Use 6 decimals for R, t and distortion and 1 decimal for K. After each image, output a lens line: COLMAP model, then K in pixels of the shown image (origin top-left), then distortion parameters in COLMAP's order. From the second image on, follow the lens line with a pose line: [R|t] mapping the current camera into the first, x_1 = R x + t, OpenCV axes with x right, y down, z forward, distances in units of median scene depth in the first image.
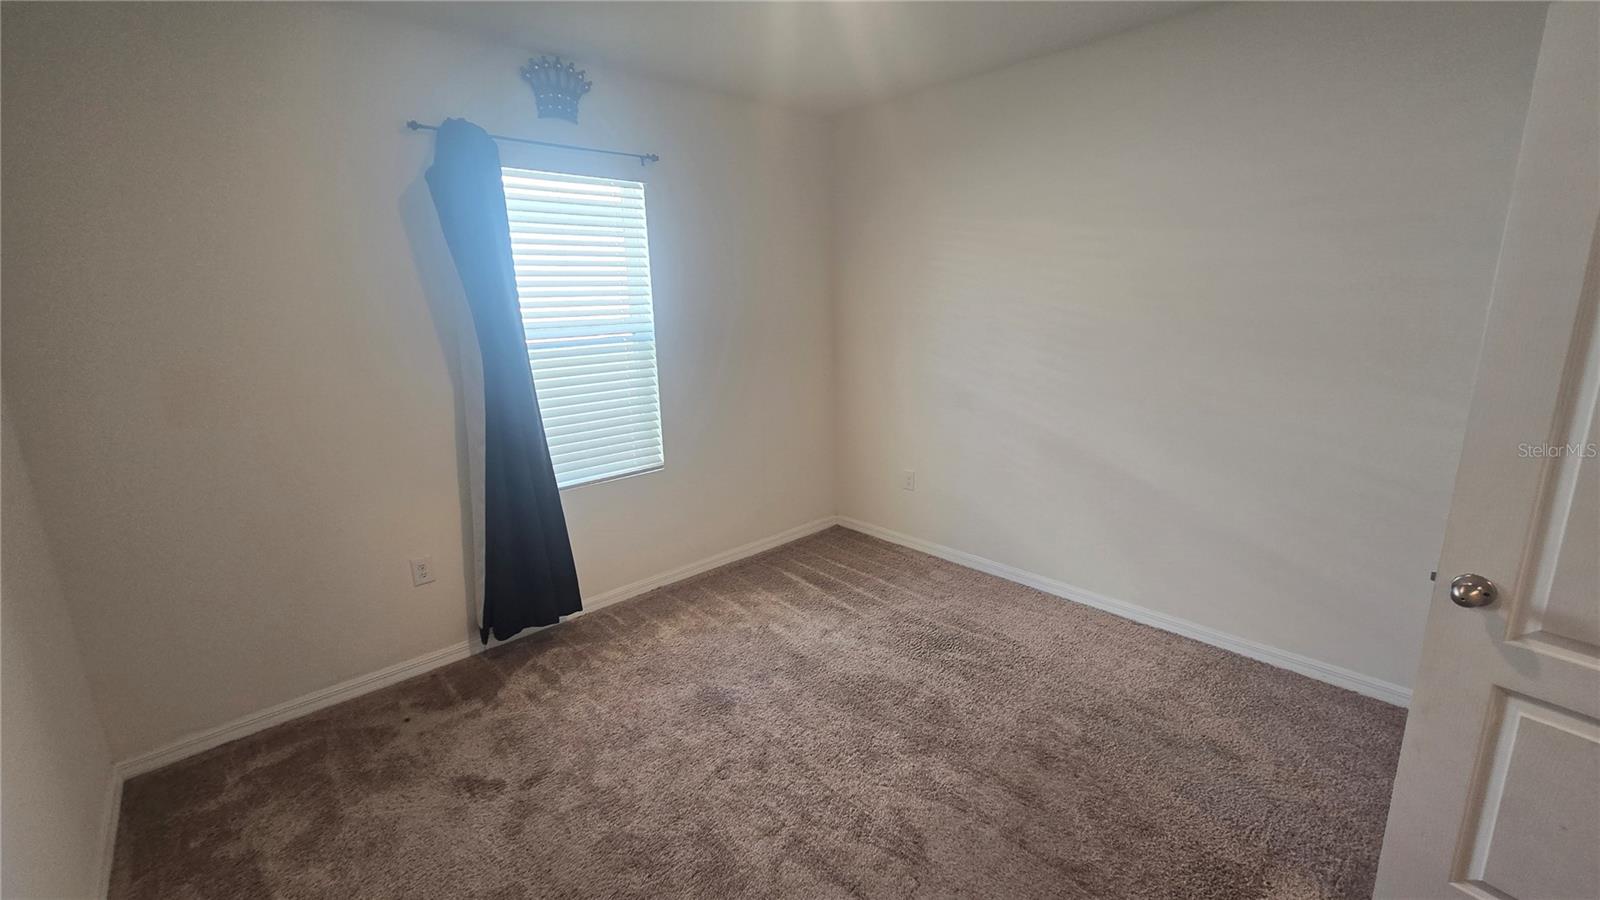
lens RADIAL K [[655.4, 0, 802.9], [0, 655.4, 443.2], [0, 0, 1]] dist [0.025116, -0.012653]
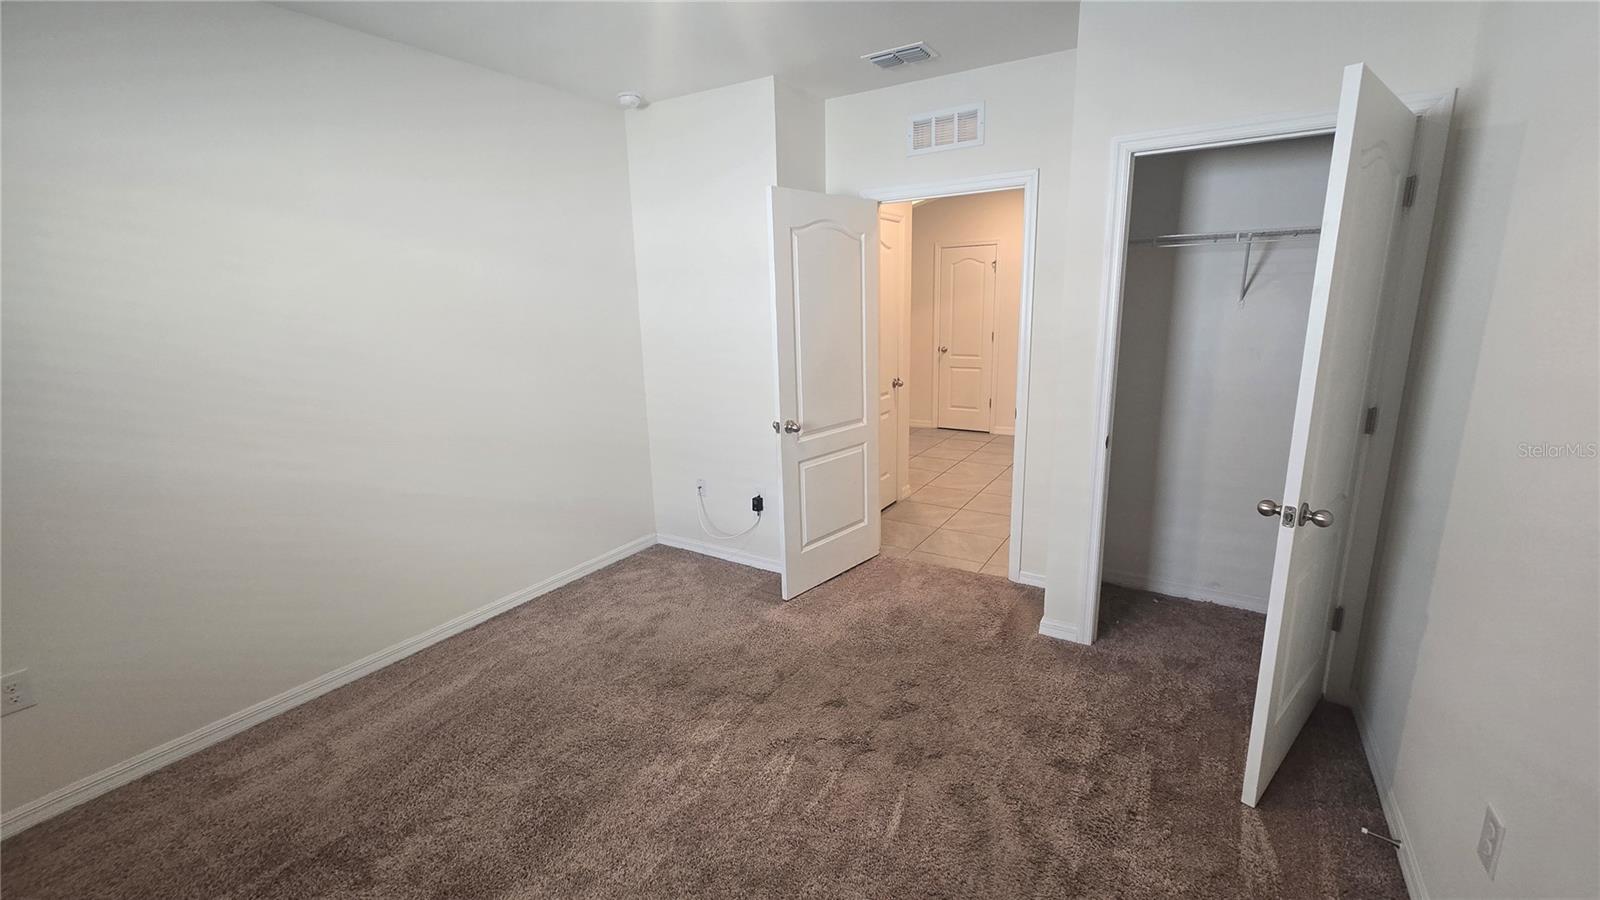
lens RADIAL K [[655.4, 0, 802.9], [0, 655.4, 443.2], [0, 0, 1]] dist [0.025116, -0.012653]
pose [[-0.256584, -0.183746, 0.948895, -0.910122], [0.240338, 0.938796, 0.246779, -0.212110], [-0.936164, 0.291375, -0.196719, 1.060312]]
